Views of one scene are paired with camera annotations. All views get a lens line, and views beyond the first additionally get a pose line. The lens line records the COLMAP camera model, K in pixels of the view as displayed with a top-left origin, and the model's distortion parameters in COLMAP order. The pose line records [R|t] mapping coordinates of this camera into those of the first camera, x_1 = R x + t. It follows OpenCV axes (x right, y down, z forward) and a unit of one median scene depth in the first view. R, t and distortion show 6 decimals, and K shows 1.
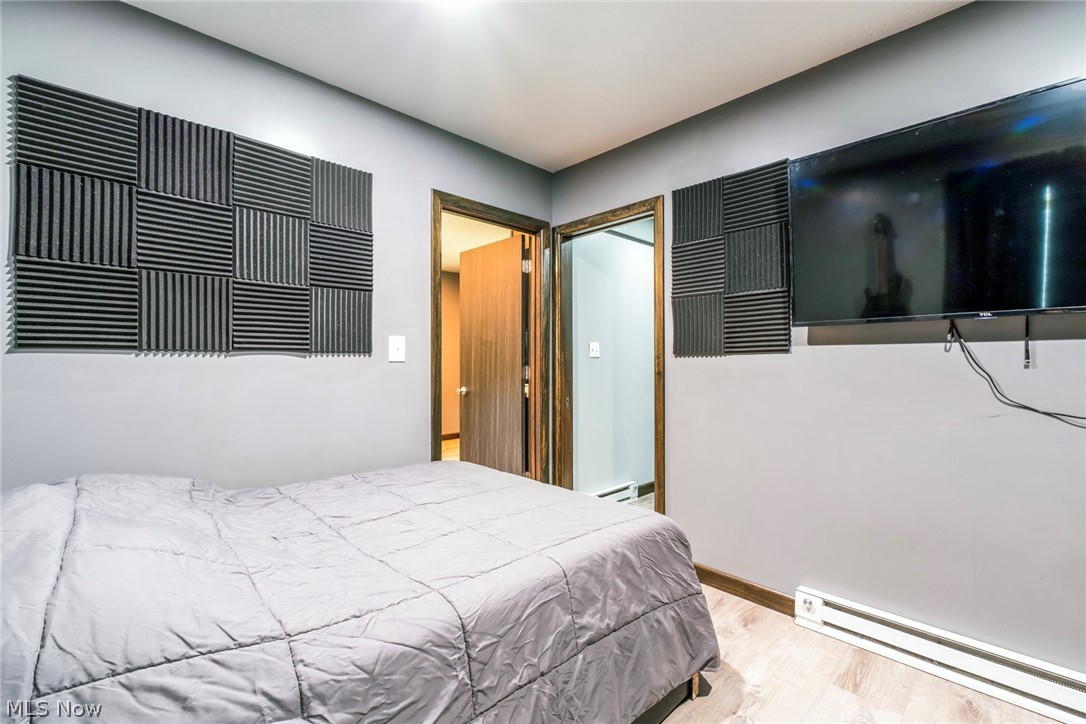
lens RADIAL K [[461.8, 0, 537.4], [0, 461.8, 358.4], [0, 0, 1]] dist [-0.006152, 0.002466]
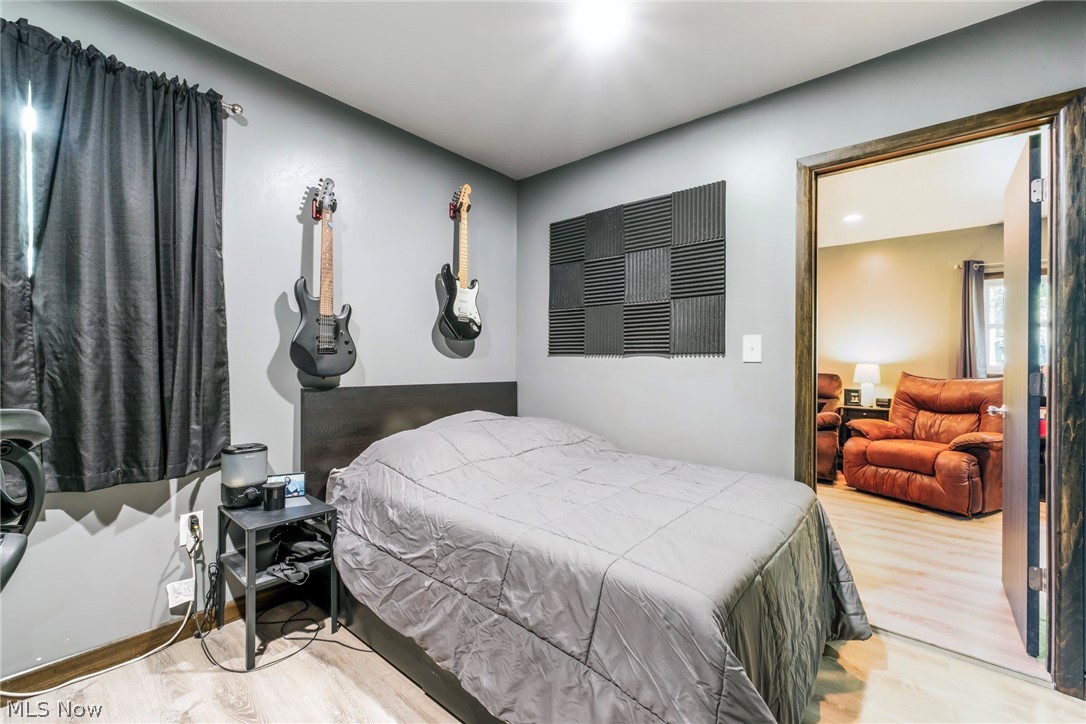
lens RADIAL K [[461.8, 0, 552.1], [0, 461.8, 358.0], [0, 0, 1]] dist [-0.006152, 0.002466]
pose [[0.113592, -0.008738, -0.993489, 0.685526], [-0.003566, 0.999951, -0.009202, 0.009683], [0.993521, 0.004588, 0.113555, 0.552104]]
